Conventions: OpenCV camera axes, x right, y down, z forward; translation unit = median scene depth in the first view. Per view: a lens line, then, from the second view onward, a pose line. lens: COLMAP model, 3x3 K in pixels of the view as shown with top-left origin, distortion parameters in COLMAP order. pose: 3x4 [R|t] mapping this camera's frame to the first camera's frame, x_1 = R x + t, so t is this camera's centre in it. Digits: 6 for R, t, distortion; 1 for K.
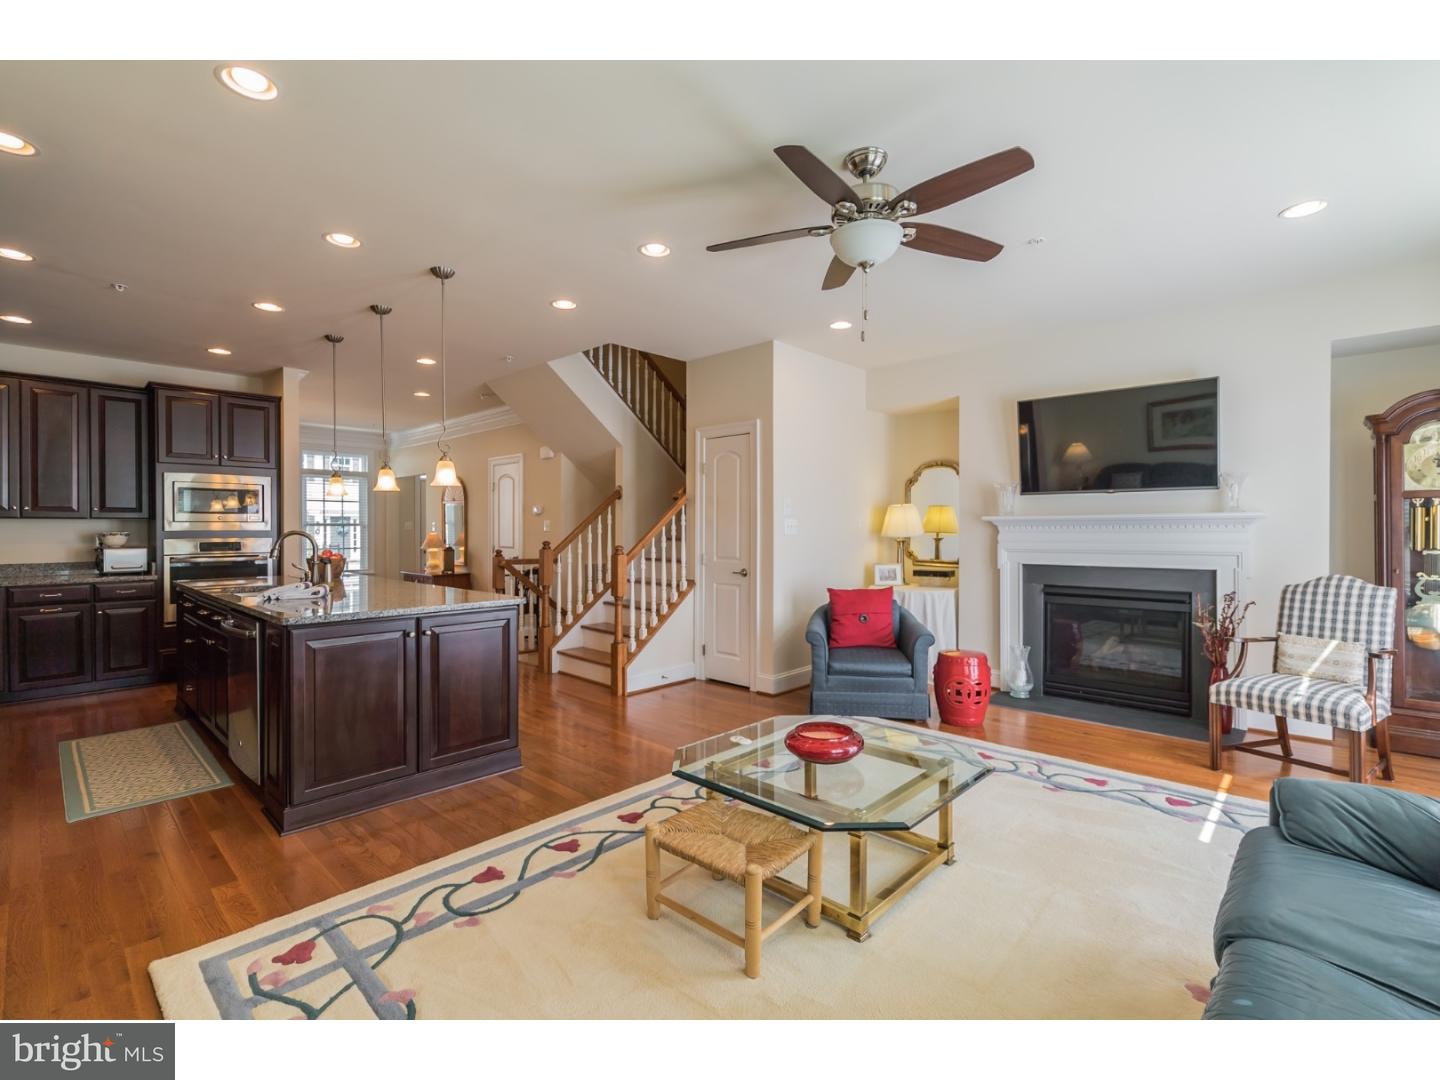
lens RADIAL K [[652.3, 0, 728.9], [0, 652.3, 534.6], [0, 0, 1]] dist [0.000719, 0.000724]
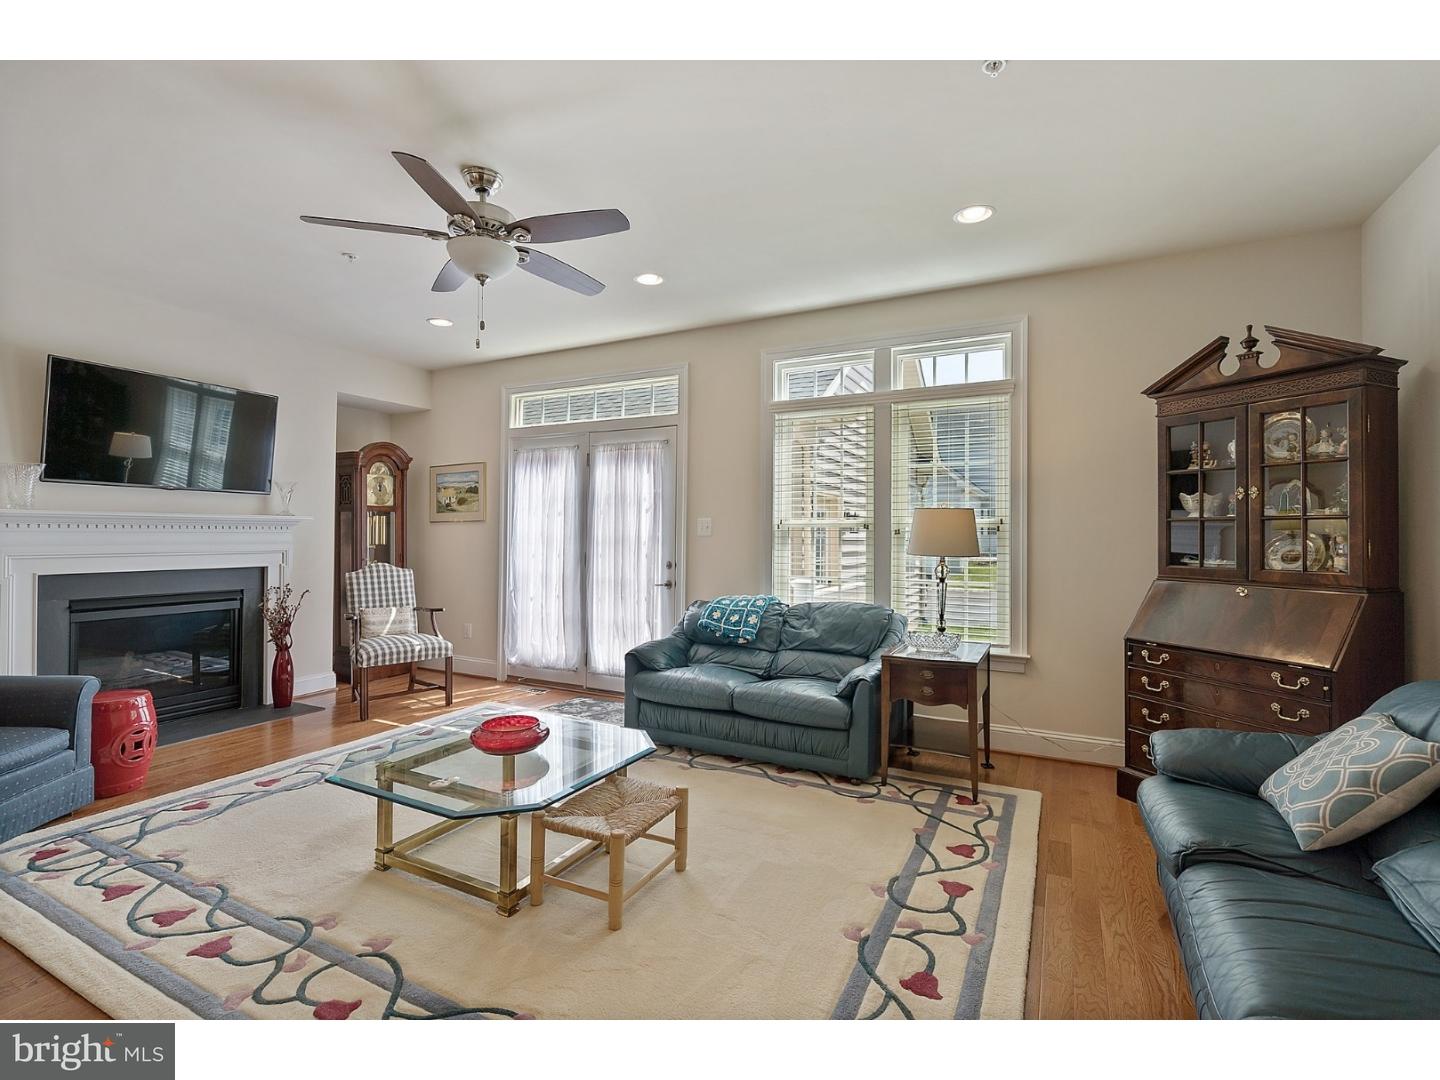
lens RADIAL K [[652.3, 0, 722.4], [0, 652.3, 530.1], [0, 0, 1]] dist [0.000719, 0.000724]
pose [[-0.278827, 0.010180, 0.960287, -0.666771], [-0.000417, 0.999942, -0.010722, 0.003026], [-0.960341, -0.003390, -0.278807, 0.671552]]
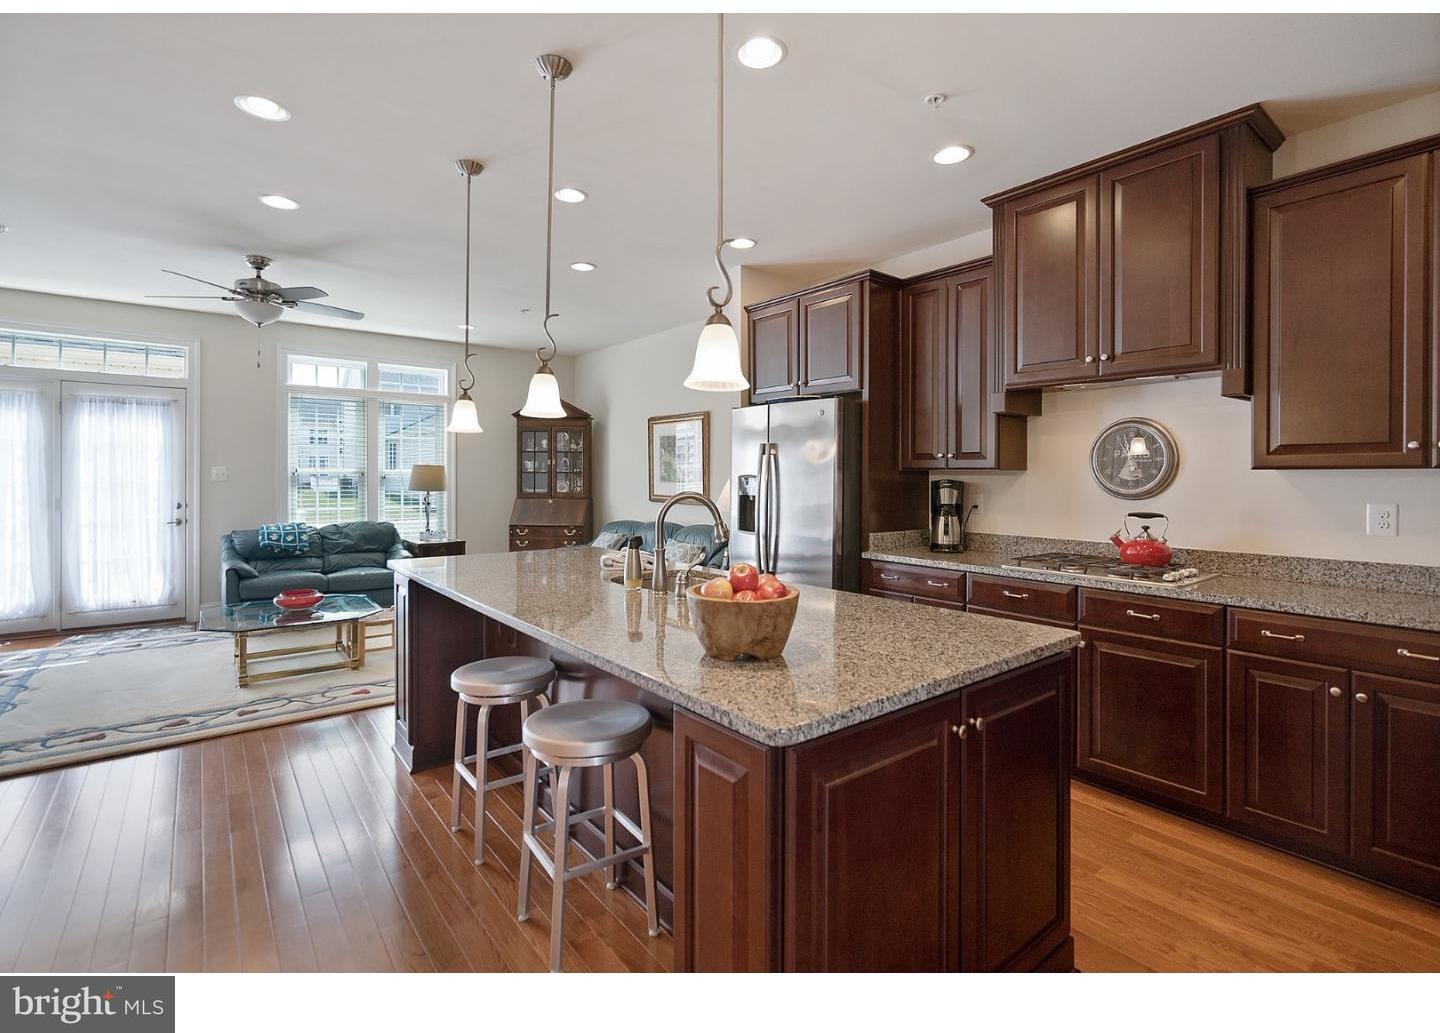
lens RADIAL K [[677.7, 0, 732.4], [0, 677.7, 468.8], [0, 0, 1]] dist [-0.001772, -0.000138]
pose [[-0.993844, -0.002673, 0.110760, -0.880554], [-0.002803, 0.999996, -0.001024, -0.032243], [-0.110757, -0.001328, -0.993847, 1.925585]]
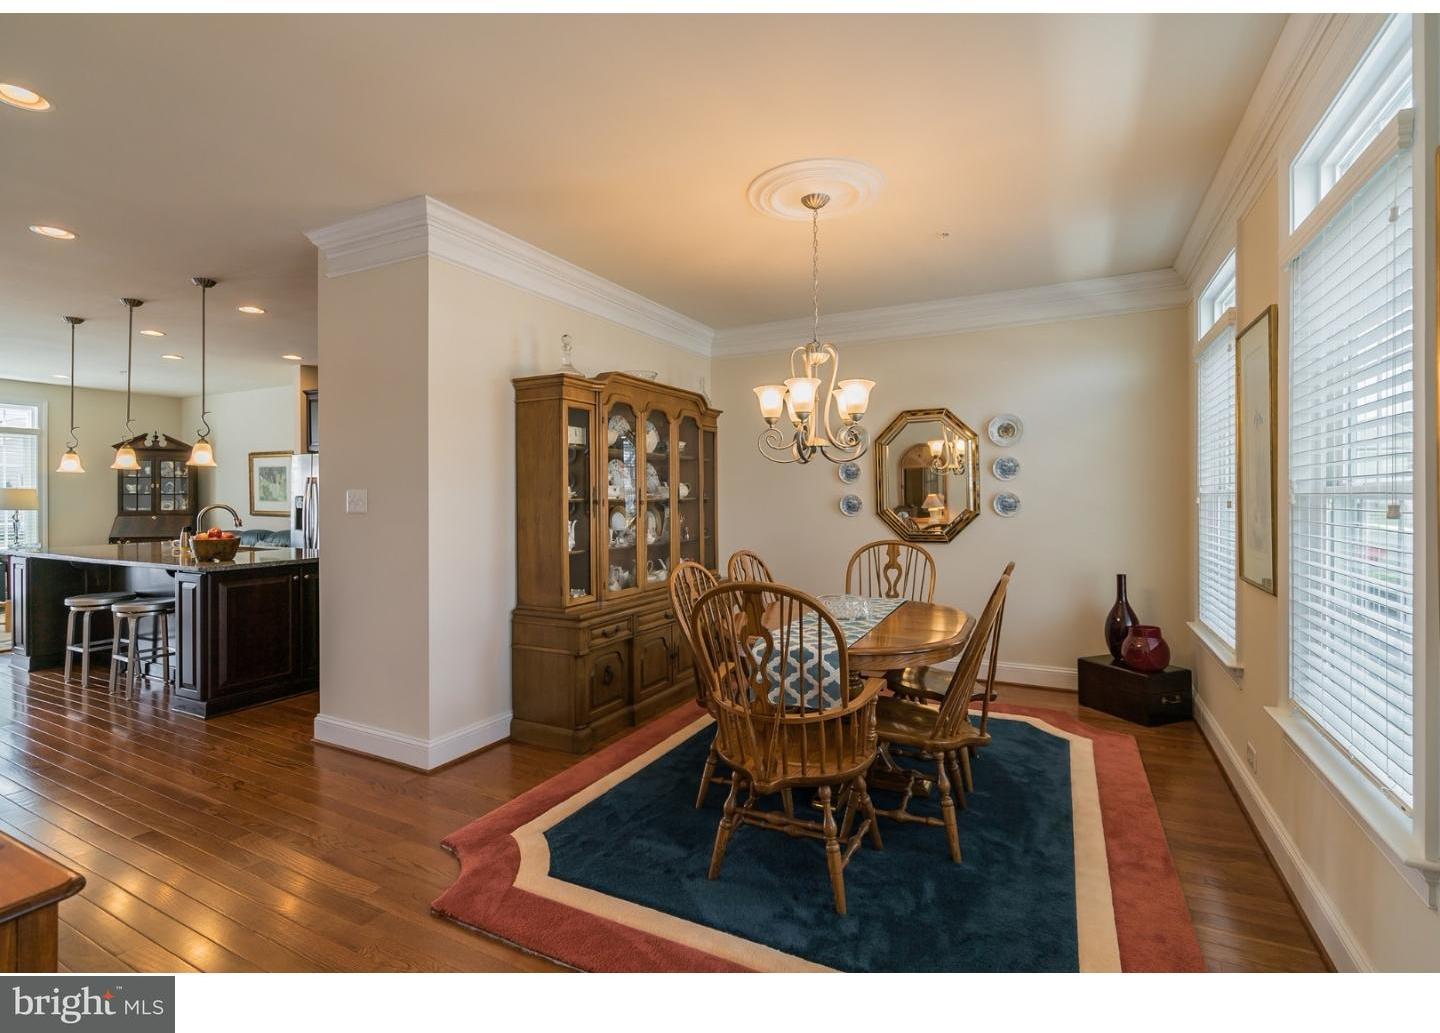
lens RADIAL K [[677.7, 0, 795.8], [0, 677.7, 490.9], [0, 0, 1]] dist [-0.001772, -0.000138]
pose [[-0.936570, -0.000510, -0.350481, -1.508786], [-0.001665, 0.999994, 0.002992, -0.046271], [0.350477, 0.003386, -0.936565, 3.245967]]
